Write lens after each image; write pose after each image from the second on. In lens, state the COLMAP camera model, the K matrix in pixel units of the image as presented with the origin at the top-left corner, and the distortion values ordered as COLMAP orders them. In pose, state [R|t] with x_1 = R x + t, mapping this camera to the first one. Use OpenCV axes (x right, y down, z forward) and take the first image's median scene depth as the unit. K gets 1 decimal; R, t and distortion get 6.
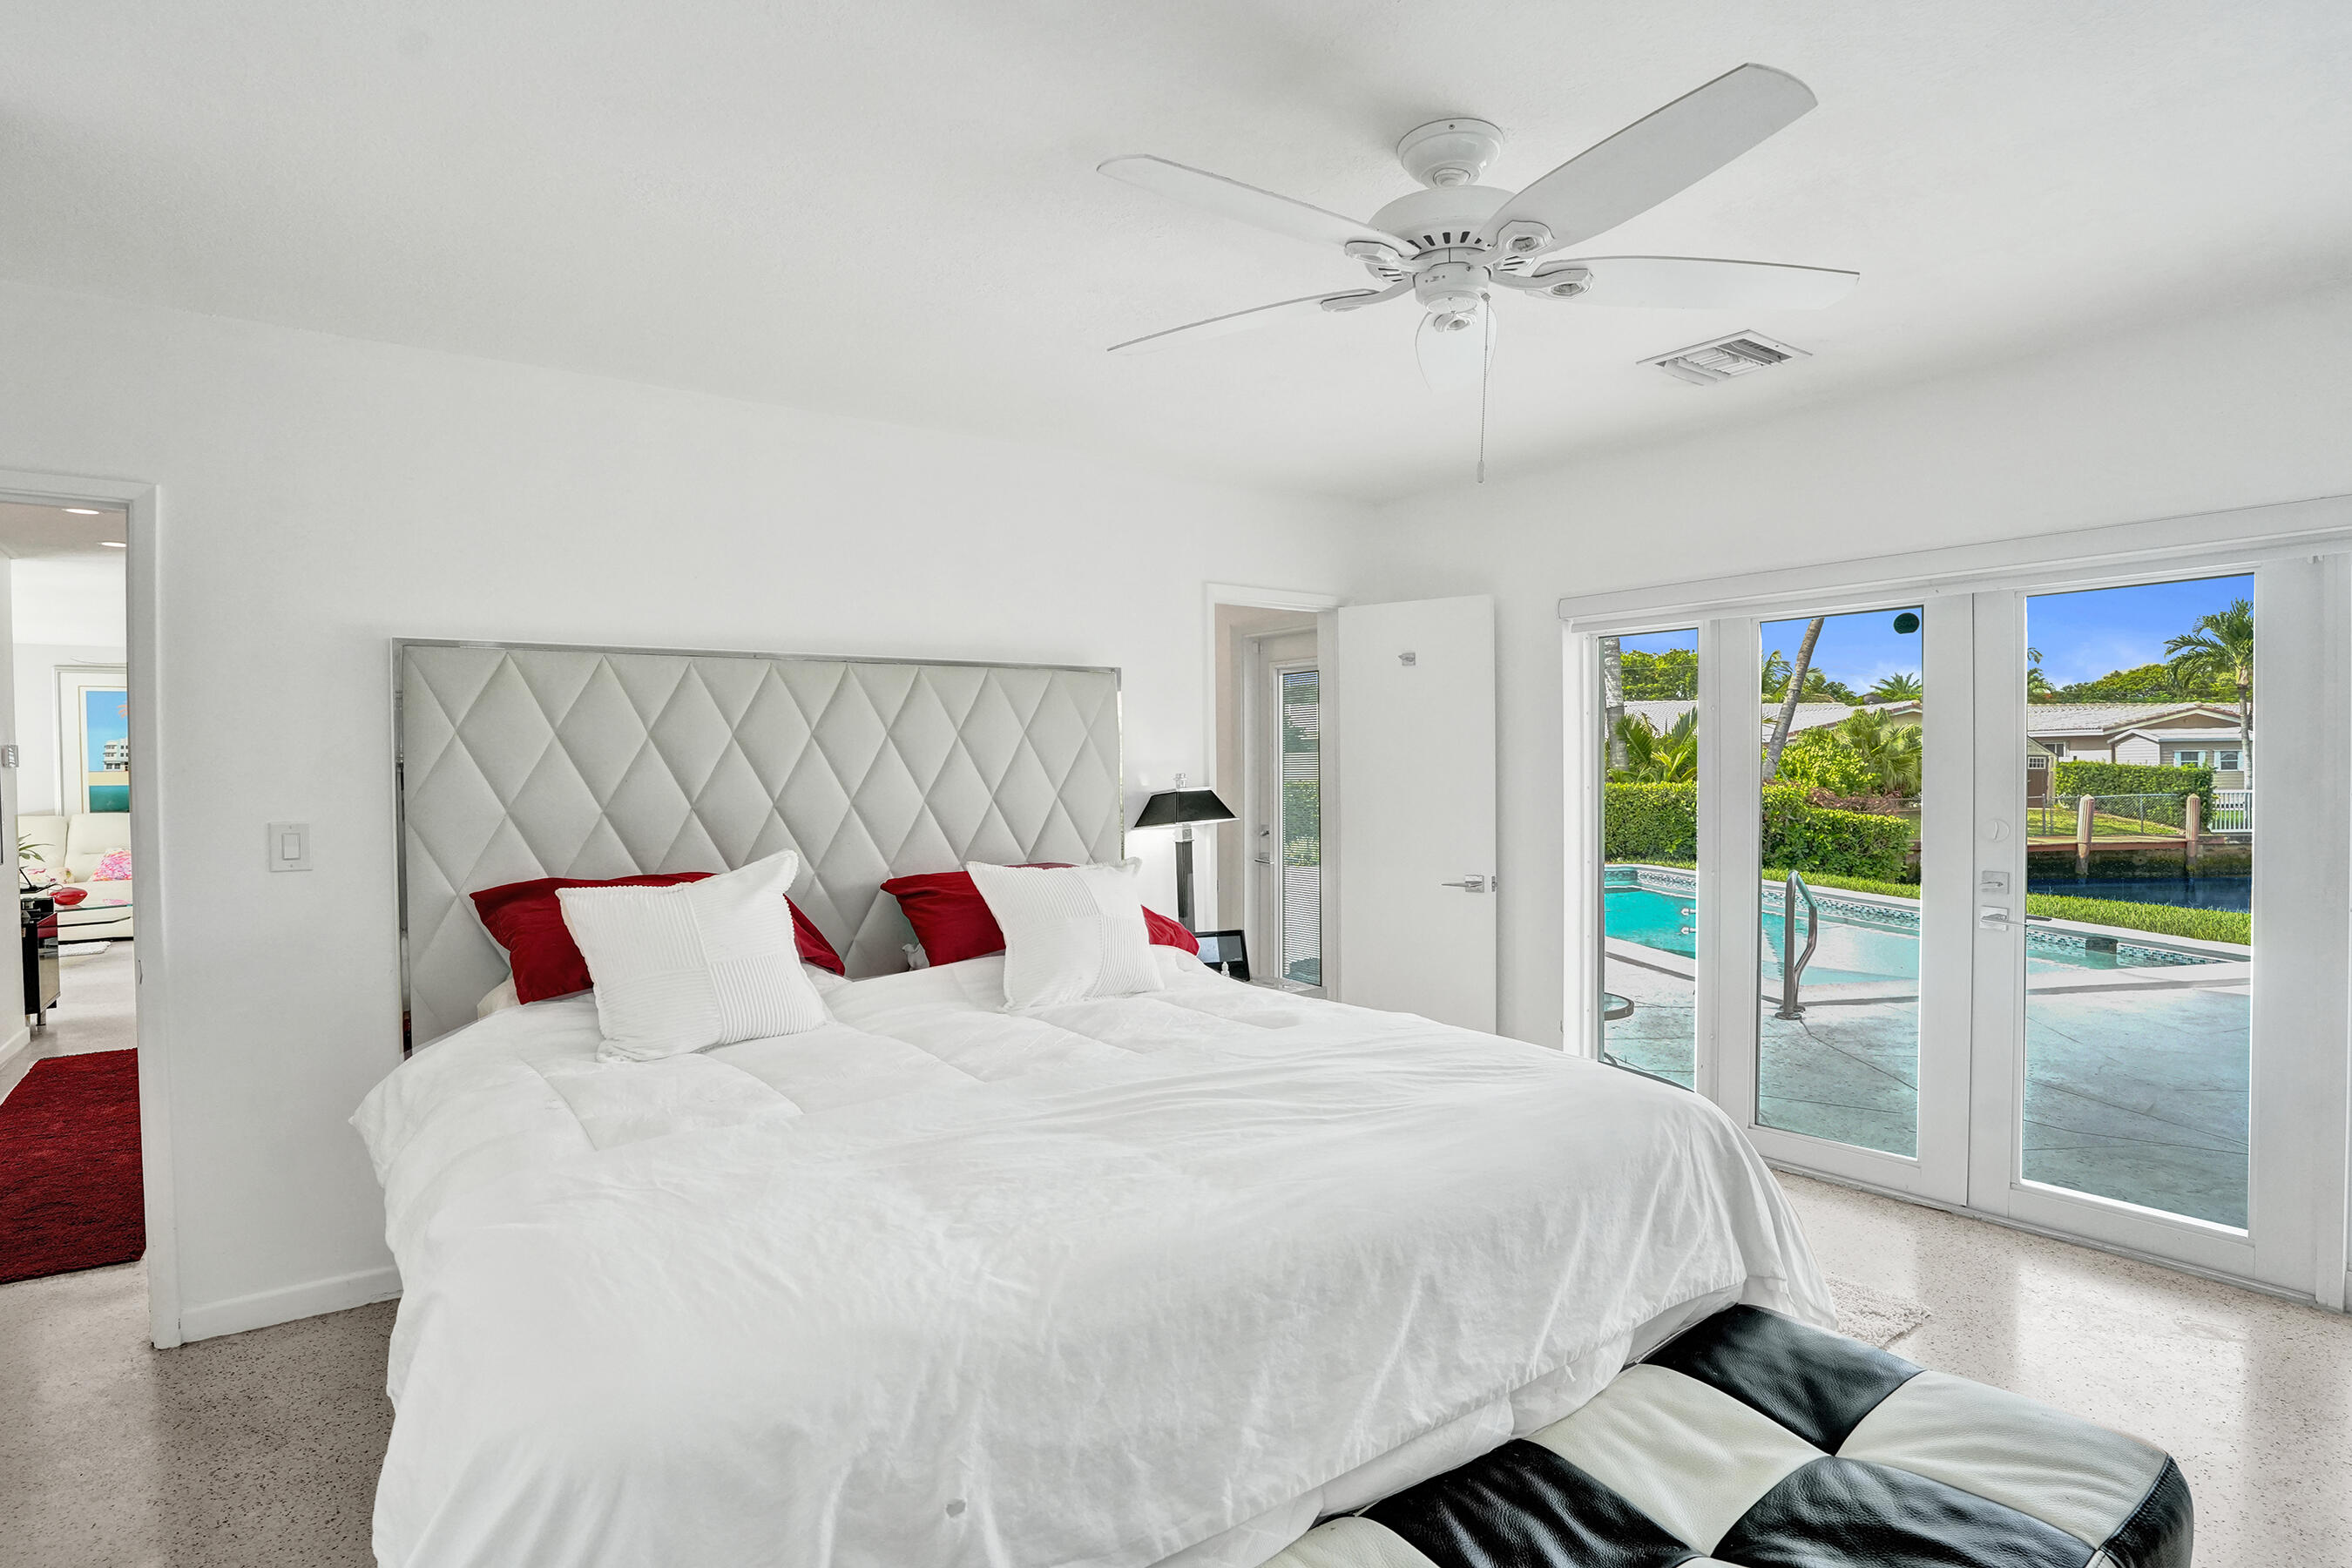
lens RADIAL K [[1227.2, 0, 1199.4], [0, 1227.2, 781.7], [0, 0, 1]] dist [-0.053907, 0.028537]
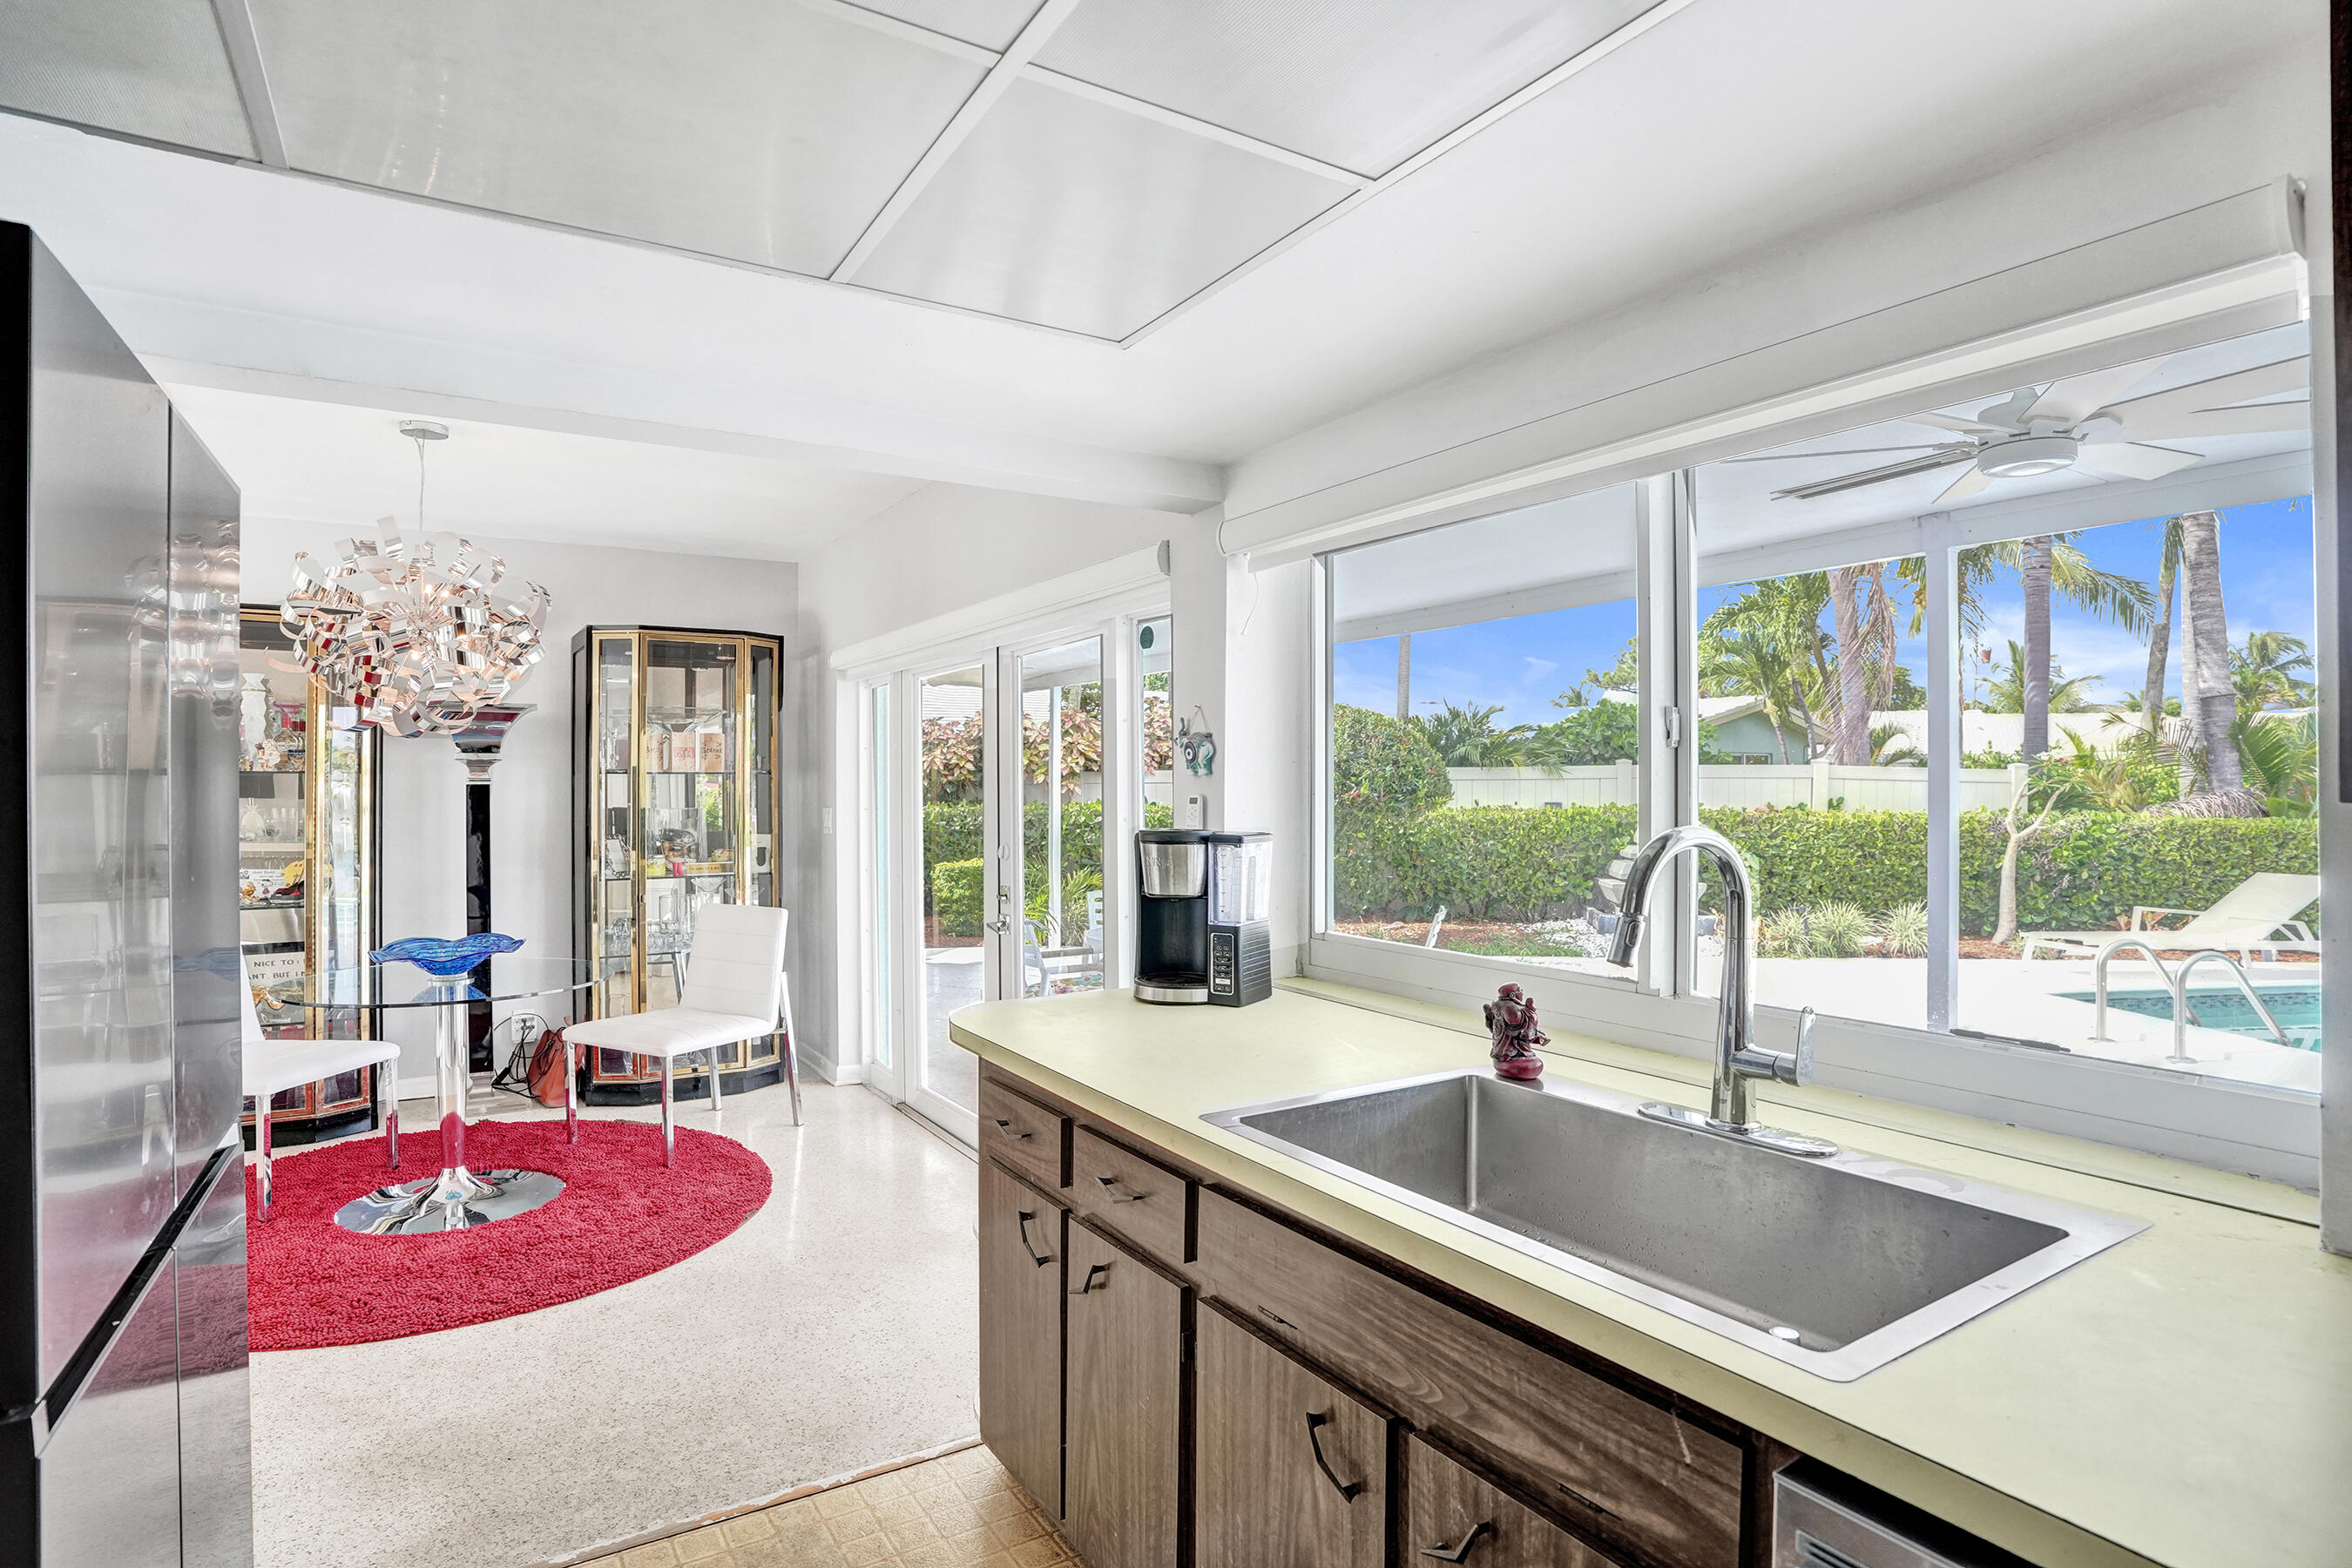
lens RADIAL K [[1227.2, 0, 1193.5], [0, 1227.2, 808.9], [0, 0, 1]] dist [-0.053907, 0.028537]
pose [[0.996248, 0.007517, -0.086215, -0.086230], [-0.007017, 0.999957, 0.006107, -0.002096], [0.086257, -0.005479, 0.996258, 0.224270]]
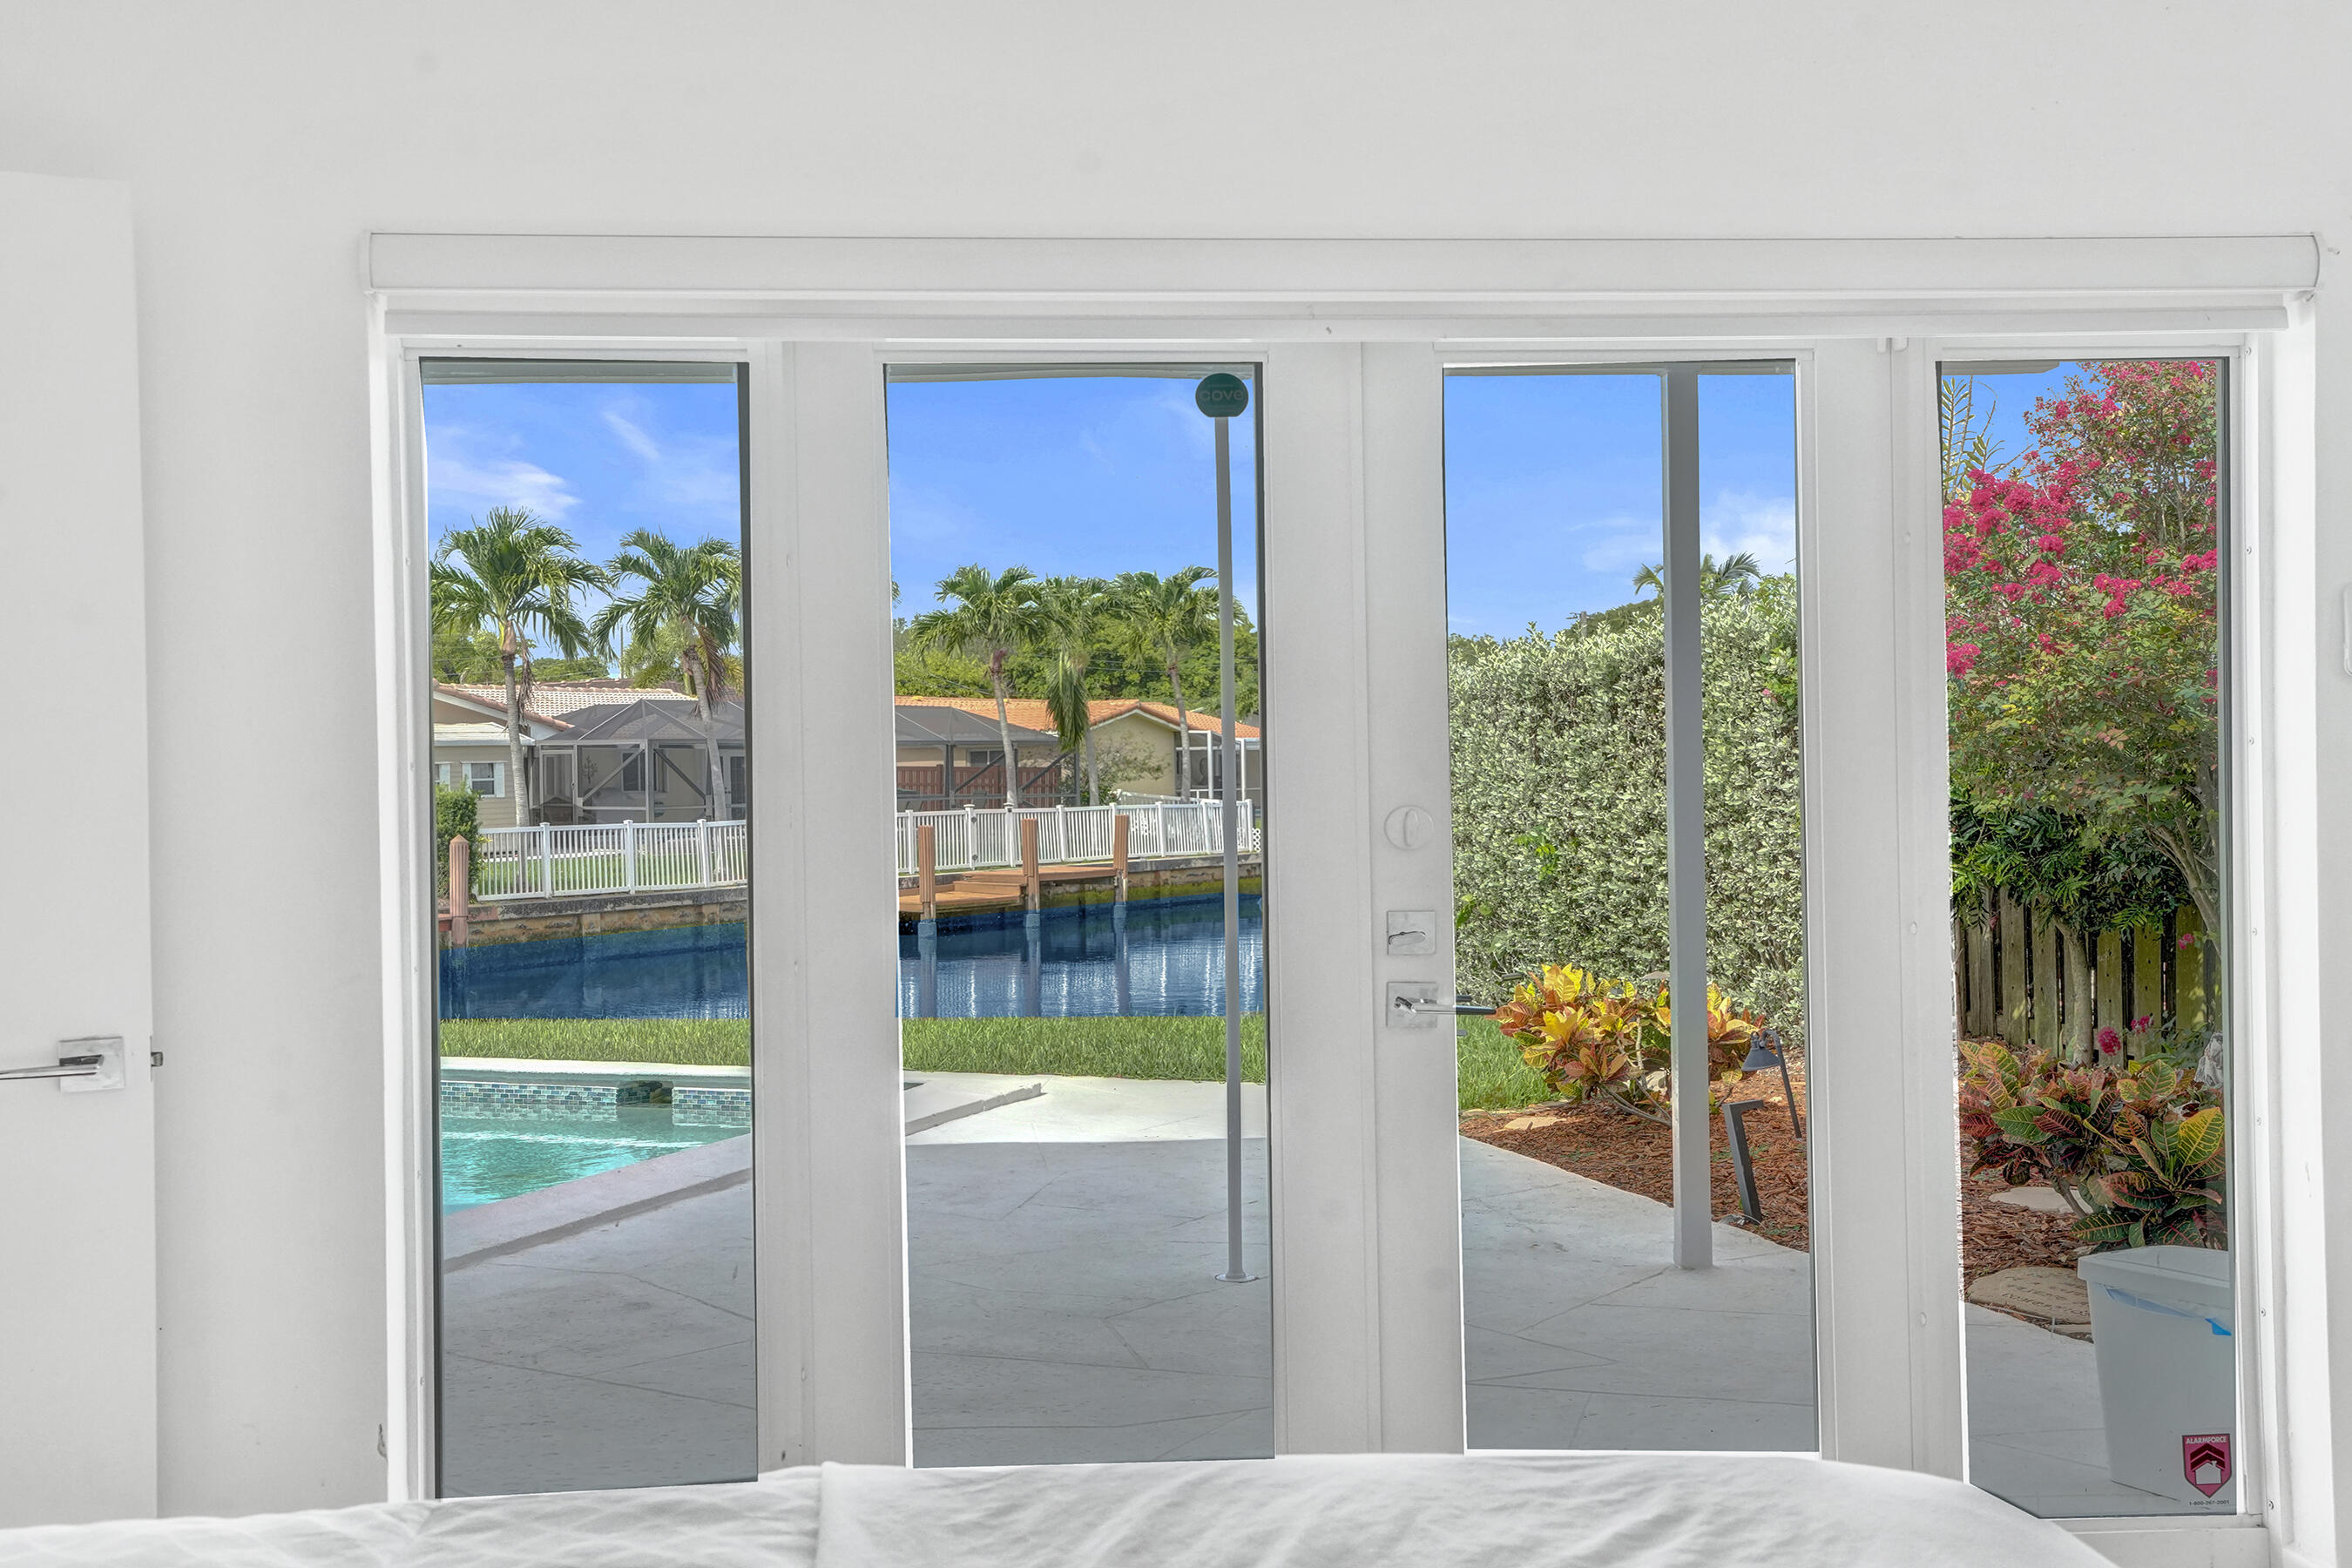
lens RADIAL K [[2555.3, 0, 1154.5], [0, 2555.3, 780.7], [0, 0, 1]] dist [0.085510, 0.000000]
pose [[0.537427, -0.005054, 0.843295, -0.030262], [0.023844, 0.999673, -0.009204, 0.003184], [-0.842973, 0.025054, 0.537372, 0.054715]]
